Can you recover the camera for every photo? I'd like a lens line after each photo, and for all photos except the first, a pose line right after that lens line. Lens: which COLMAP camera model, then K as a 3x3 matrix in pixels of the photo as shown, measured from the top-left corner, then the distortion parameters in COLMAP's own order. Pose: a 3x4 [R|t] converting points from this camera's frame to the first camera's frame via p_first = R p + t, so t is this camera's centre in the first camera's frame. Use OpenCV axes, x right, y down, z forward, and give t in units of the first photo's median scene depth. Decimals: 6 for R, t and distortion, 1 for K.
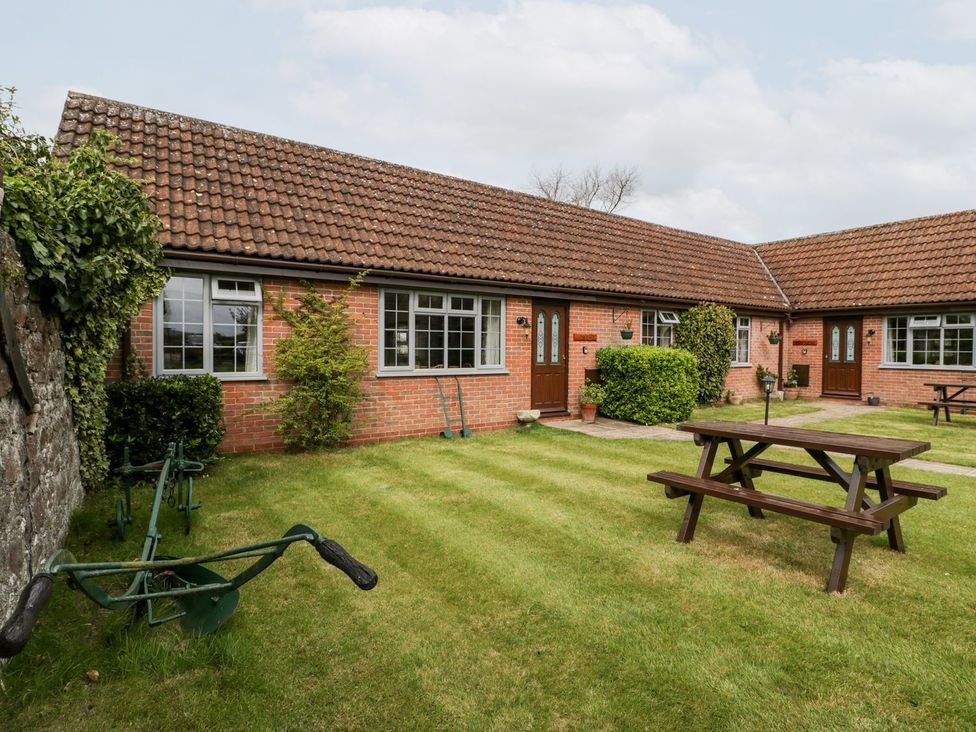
lens RADIAL K [[509.8, 0, 492.6], [0, 509.8, 362.7], [0, 0, 1]] dist [-0.011178, -0.006780]
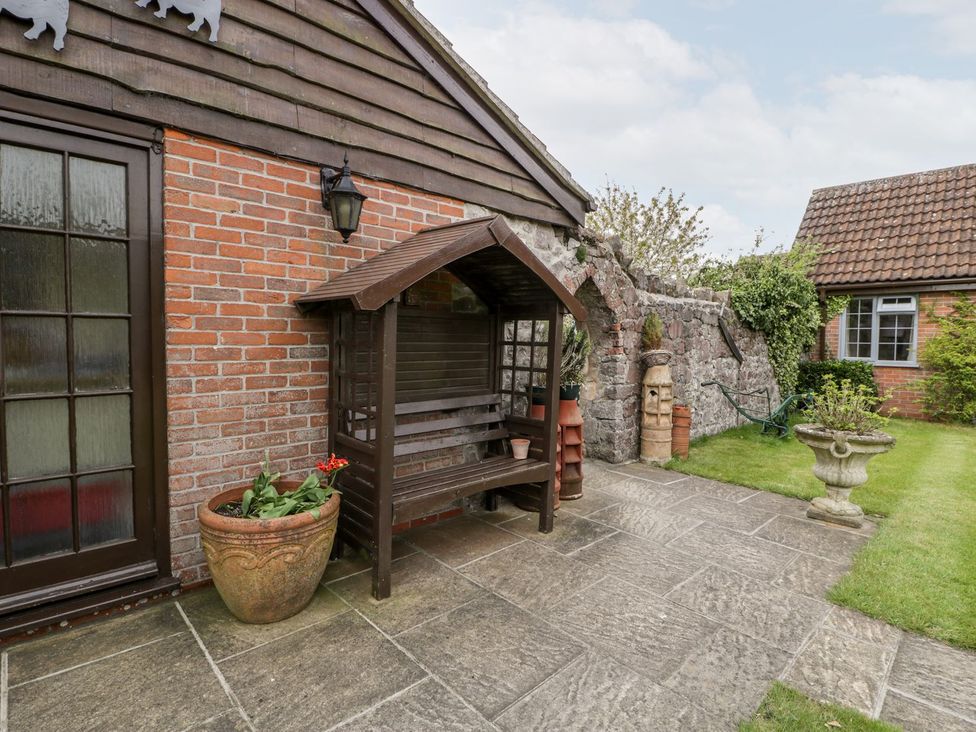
lens RADIAL K [[509.8, 0, 482.8], [0, 509.8, 362.5], [0, 0, 1]] dist [-0.011178, -0.006780]
pose [[0.191579, 0.033618, -0.980901, 0.587095], [-0.032037, 0.999095, 0.027984, 0.017832], [0.980954, 0.026064, 0.192483, -0.371379]]
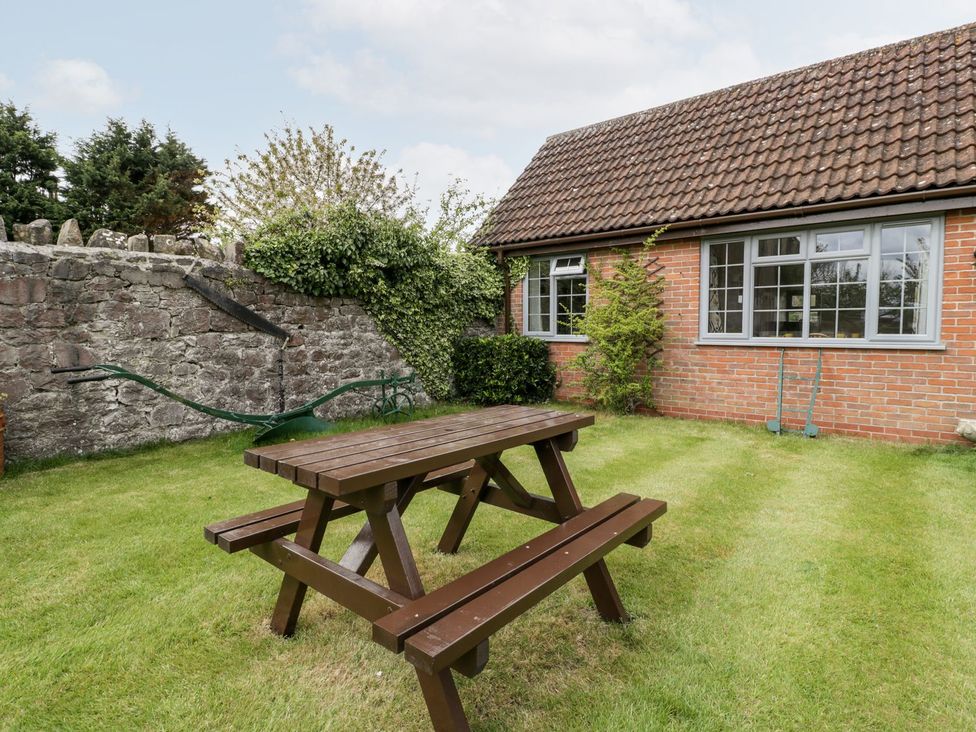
lens RADIAL K [[509.8, 0, 493.8], [0, 509.8, 365.6], [0, 0, 1]] dist [-0.011178, -0.006780]
pose [[0.272251, 0.067190, -0.959877, 0.519058], [-0.020068, 0.997739, 0.064148, 0.014650], [0.962017, 0.001798, 0.272984, 0.429087]]
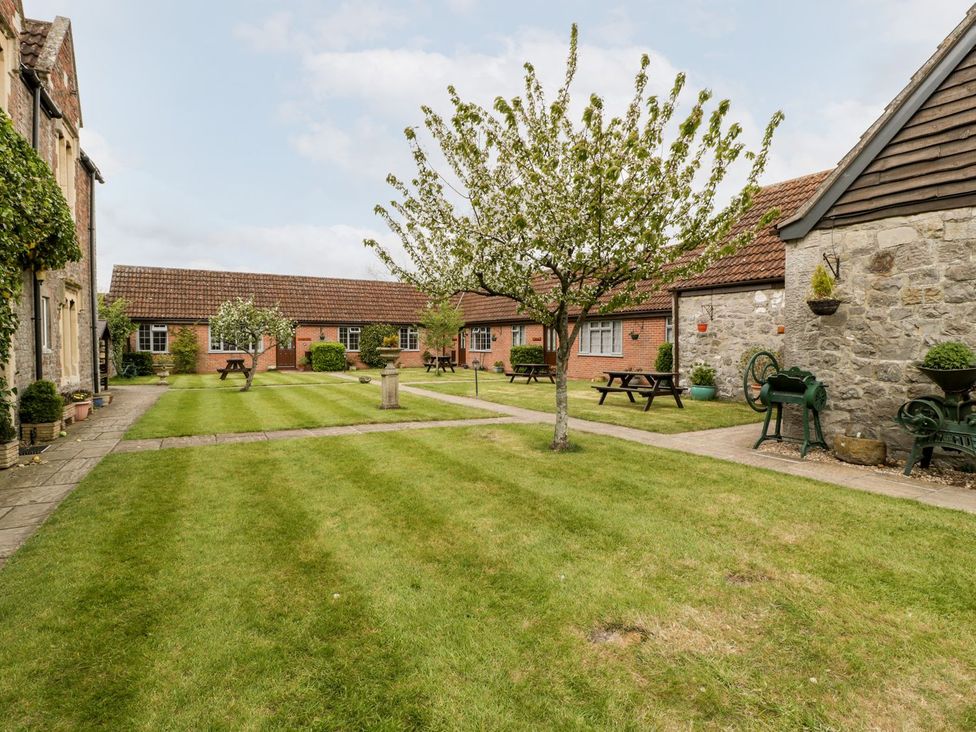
lens RADIAL K [[509.8, 0, 482.6], [0, 509.8, 364.3], [0, 0, 1]] dist [-0.011178, -0.006780]
pose [[0.996599, -0.002065, -0.082384, 1.709224], [0.003179, 0.999905, 0.013402, 0.059570], [0.082348, -0.013619, 0.996511, -1.967446]]
